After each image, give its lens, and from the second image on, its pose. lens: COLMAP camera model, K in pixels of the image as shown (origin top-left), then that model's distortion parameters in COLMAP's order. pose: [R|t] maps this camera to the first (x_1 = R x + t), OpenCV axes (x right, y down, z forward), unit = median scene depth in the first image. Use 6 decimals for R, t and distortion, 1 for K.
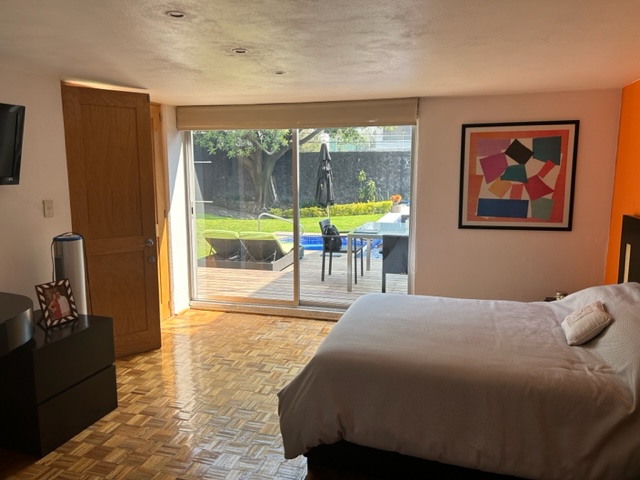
lens RADIAL K [[484.8, 0, 320.0], [0, 484.8, 240.0], [0, 0, 1]] dist [0.024025, -0.007021]
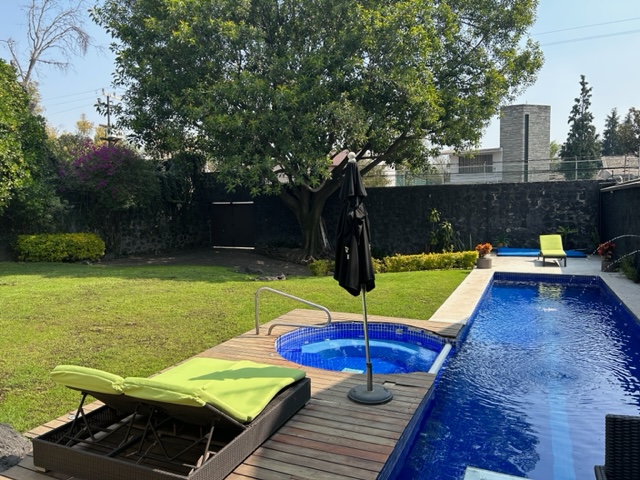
lens RADIAL K [[484.8, 0, 320.0], [0, 484.8, 240.0], [0, 0, 1]] dist [0.024025, -0.007021]
pose [[0.989217, -0.006440, -0.146316, 0.020028], [-0.004673, 0.997136, -0.075486, -0.036773], [0.146383, 0.075355, 0.986354, 0.224893]]
